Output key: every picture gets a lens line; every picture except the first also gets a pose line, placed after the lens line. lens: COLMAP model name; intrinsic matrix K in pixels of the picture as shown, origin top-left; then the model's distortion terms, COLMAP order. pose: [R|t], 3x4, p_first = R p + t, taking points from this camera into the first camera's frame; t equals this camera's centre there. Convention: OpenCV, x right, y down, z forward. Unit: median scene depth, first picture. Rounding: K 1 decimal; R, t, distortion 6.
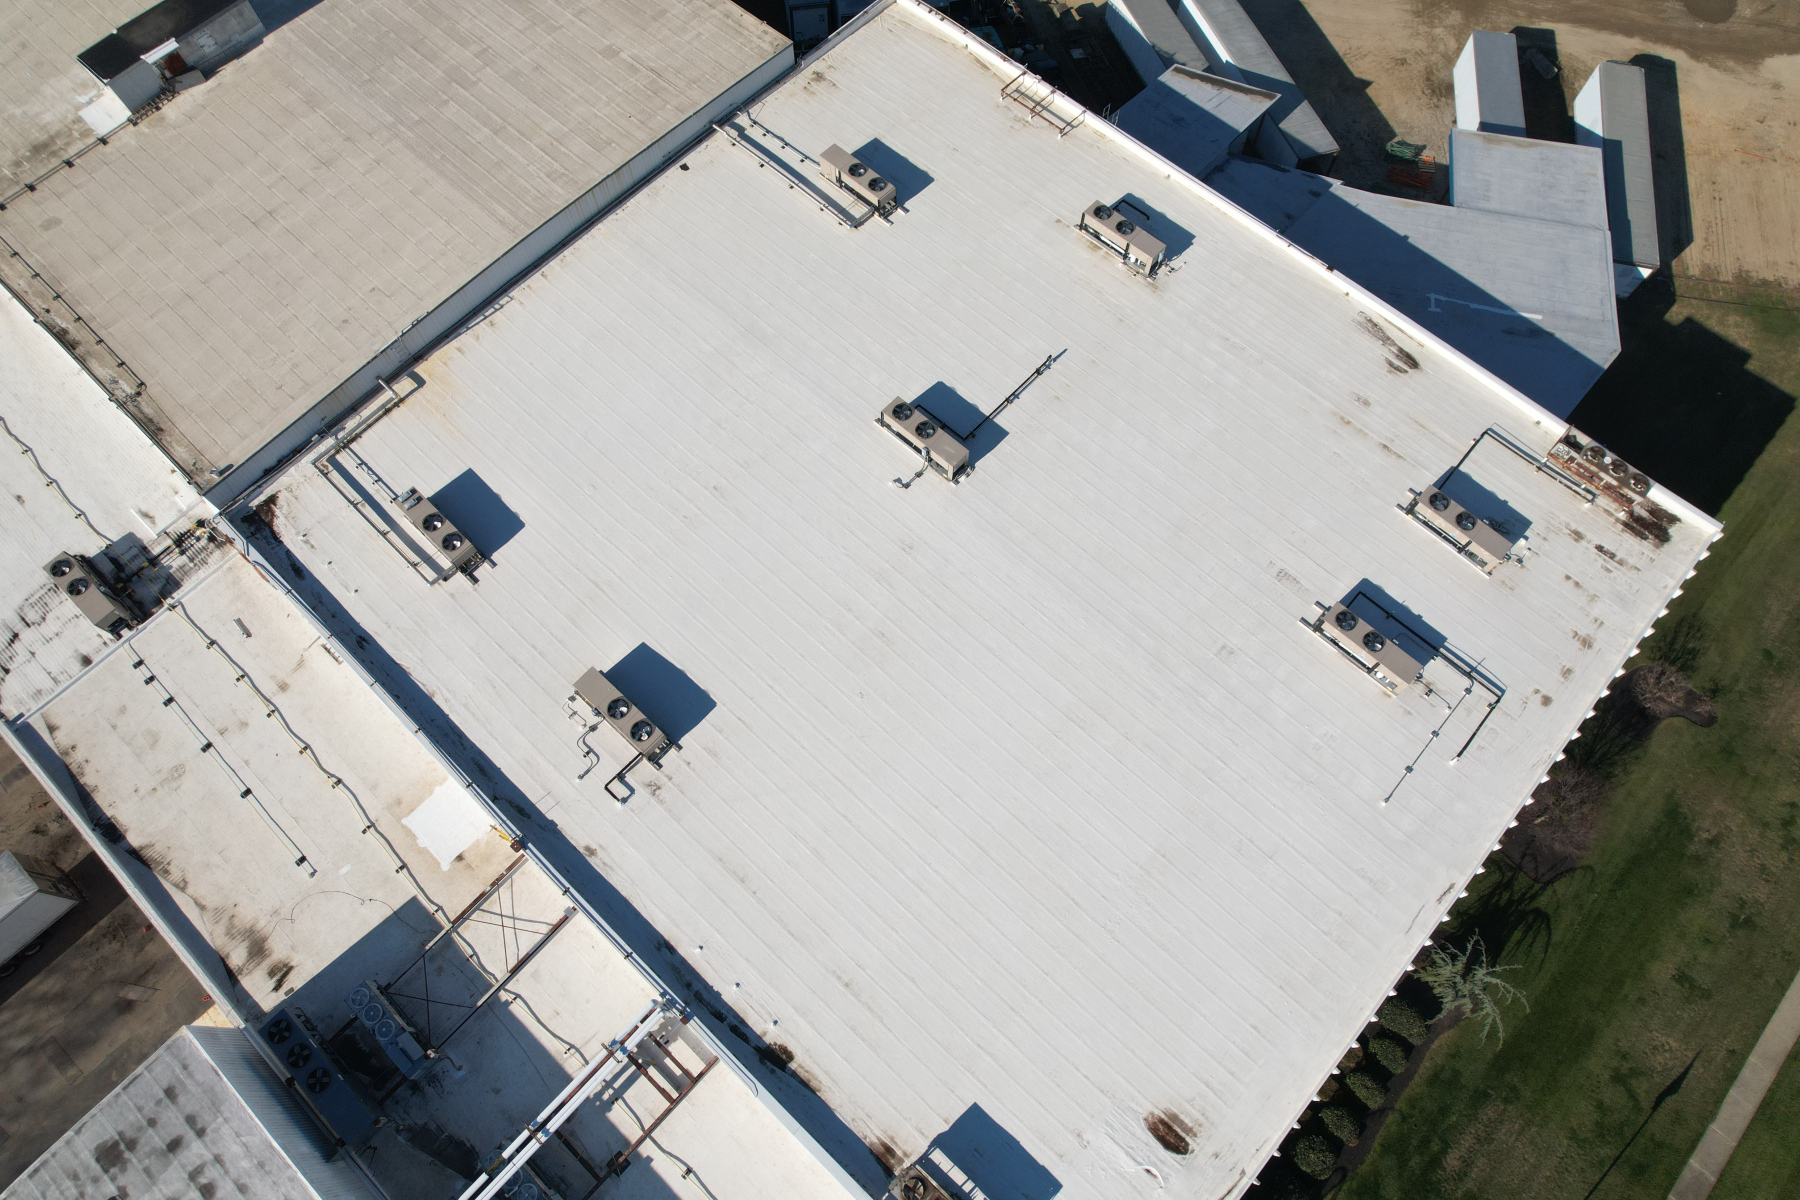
lens RADIAL K [[1149.9, 0, 909.1], [0, 1149.9, 609.3], [0, 0, 1]] dist [-0.093601, 0.091624]
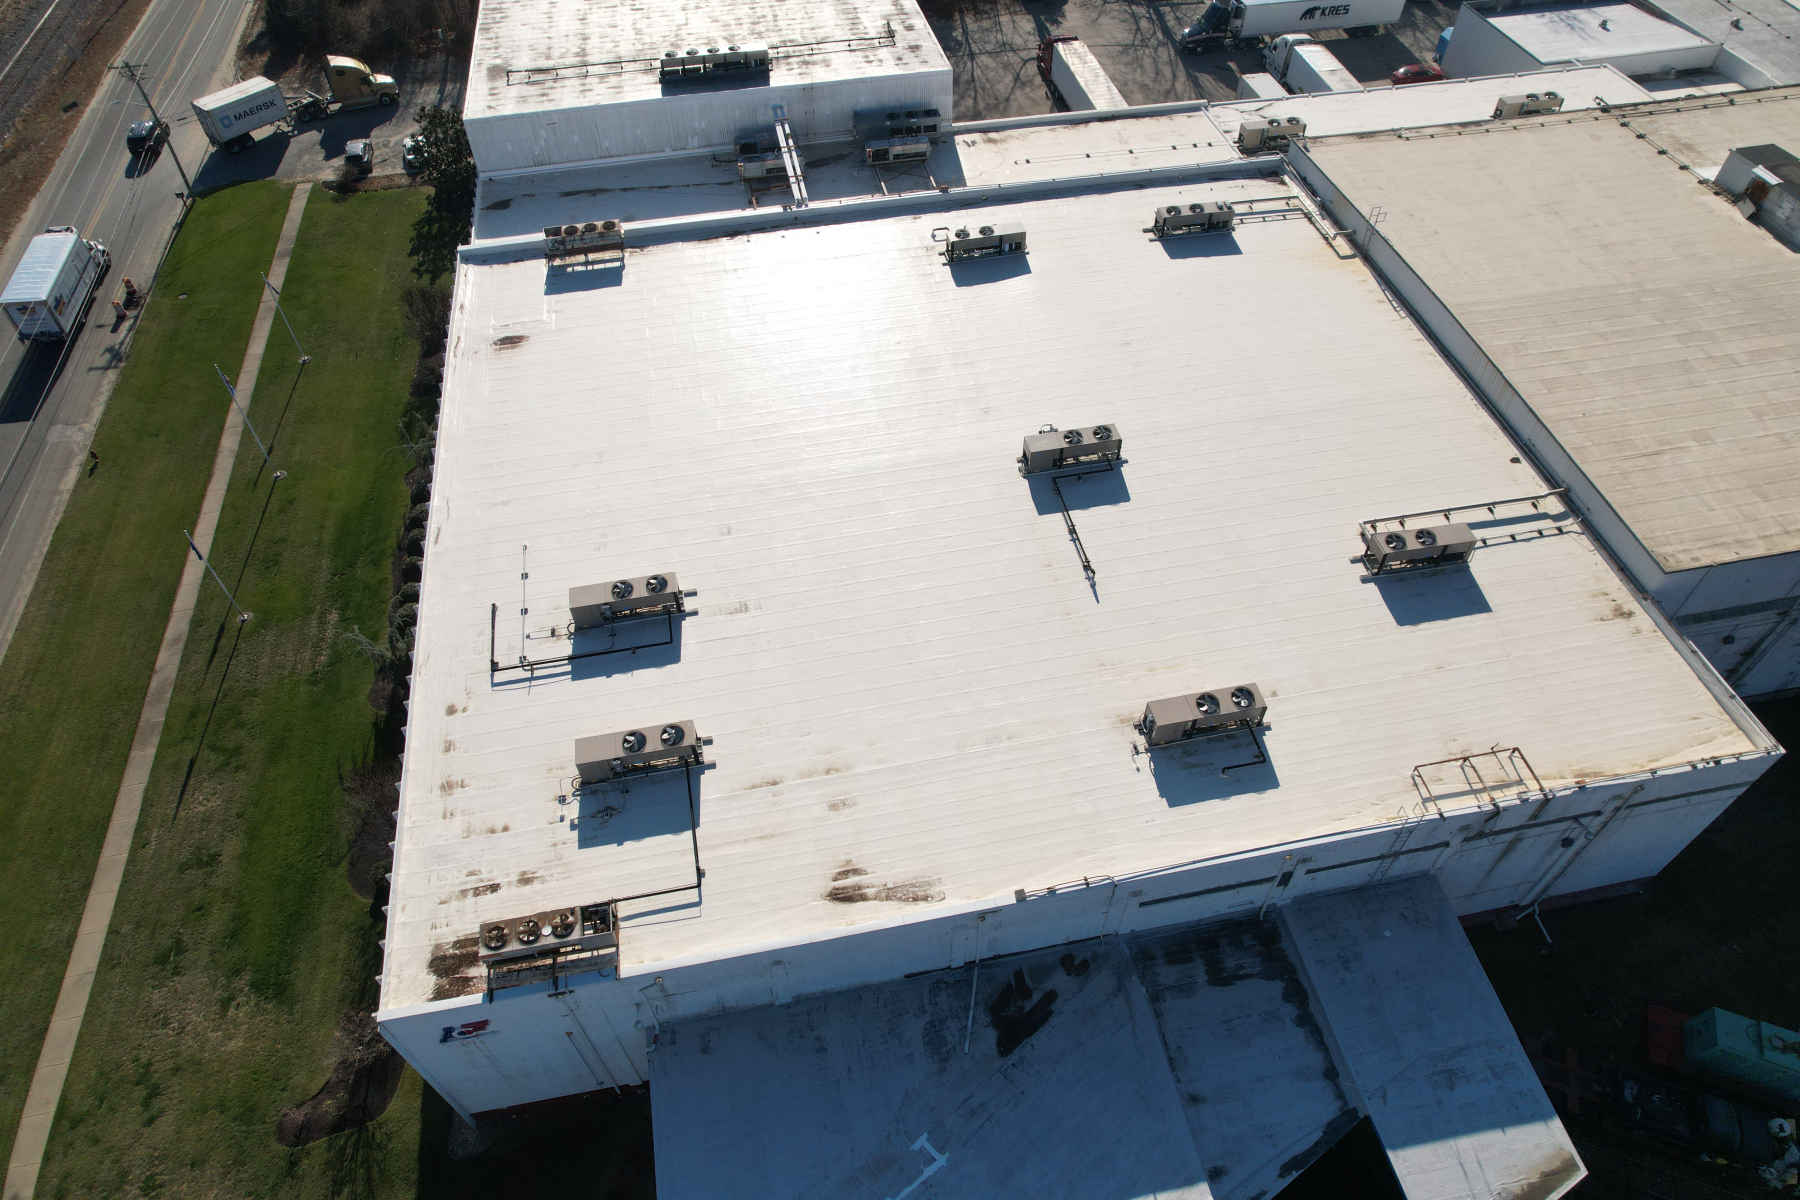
lens RADIAL K [[1150.5, 0, 903.2], [0, 1150.5, 608.1], [0, 0, 1]] dist [-0.077264, 0.071995]
pose [[-0.589606, 0.618439, -0.519517, 0.724287], [-0.739907, -0.155637, 0.654457, -0.732619], [0.323886, 0.770266, 0.549352, 0.504515]]
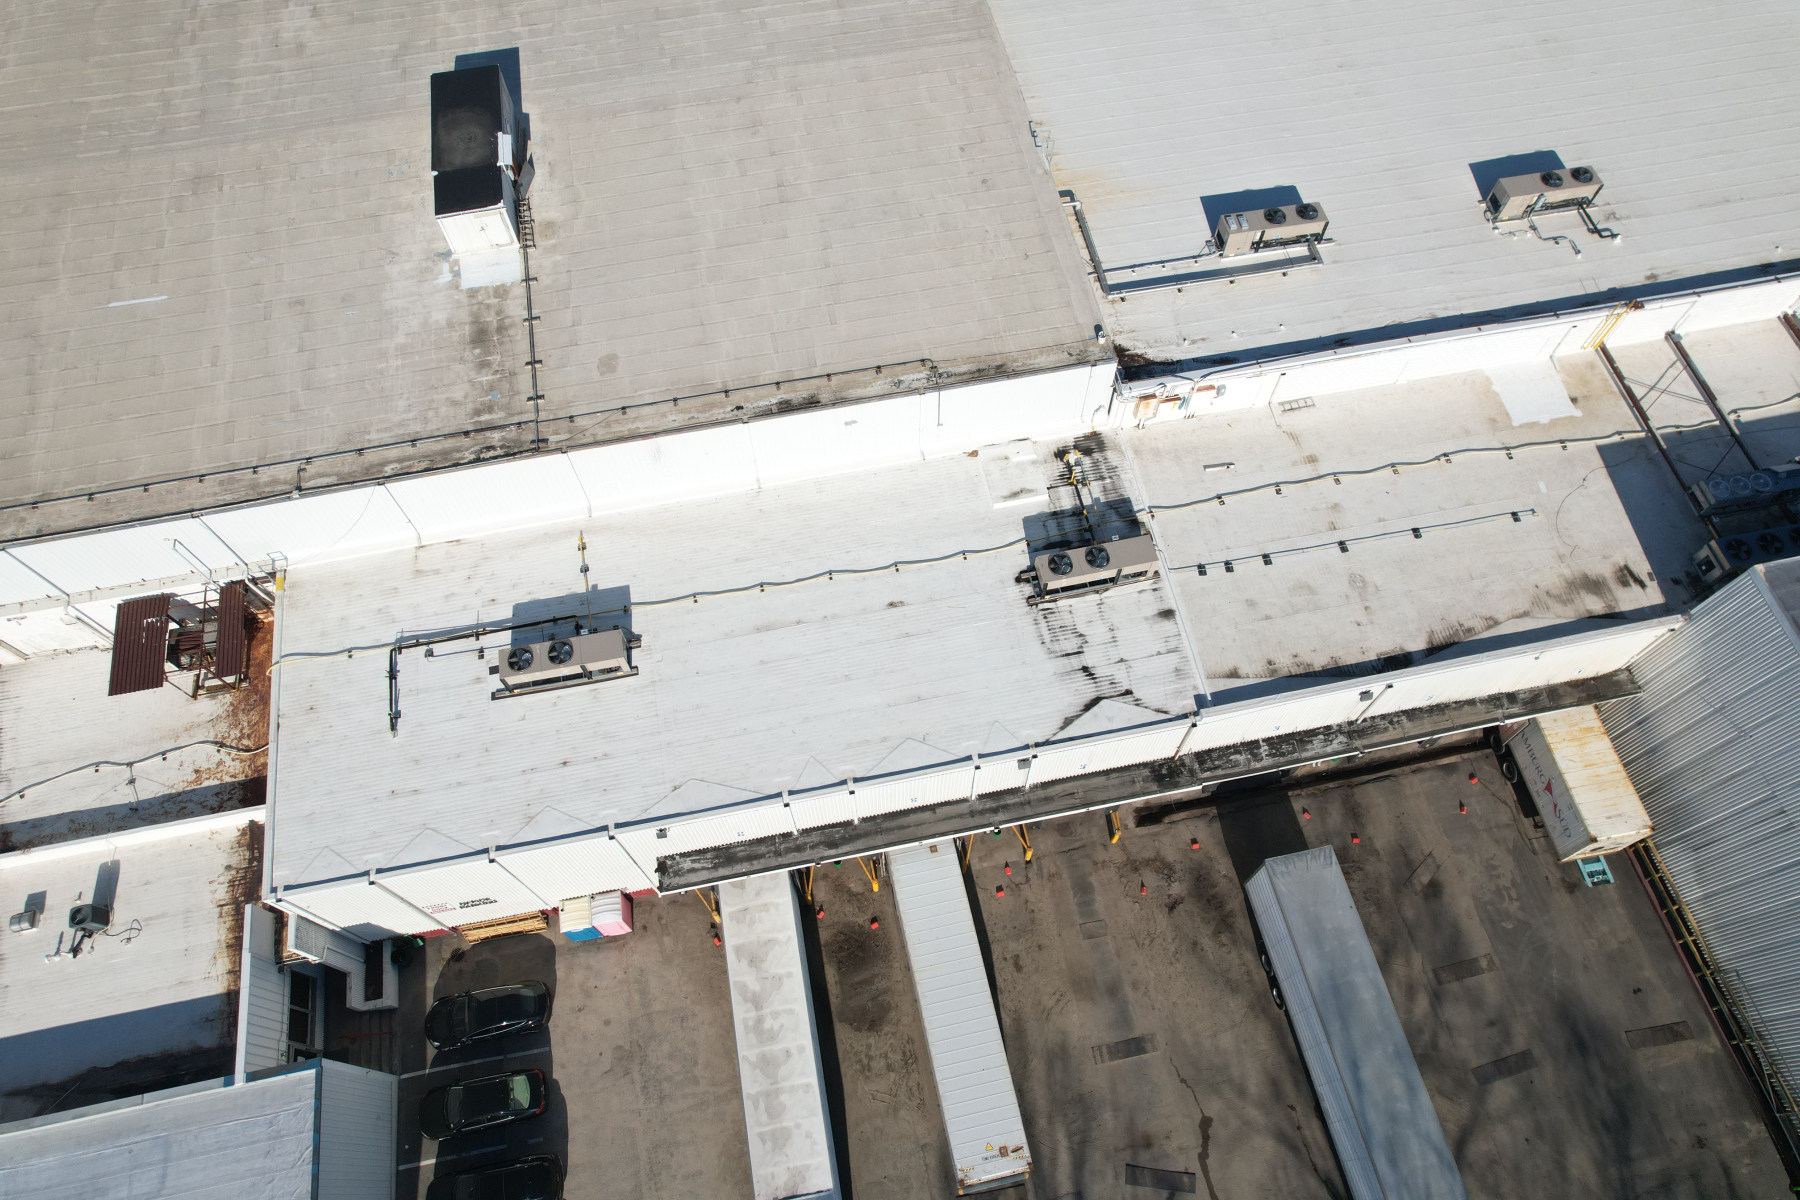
lens RADIAL K [[1150.5, 0, 903.2], [0, 1150.5, 608.1], [0, 0, 1]] dist [-0.077264, 0.071995]
pose [[0.585517, -0.715559, 0.380979, -1.145244], [0.745560, 0.659847, 0.093502, -0.173741], [-0.318294, 0.229296, 0.919844, 0.298561]]
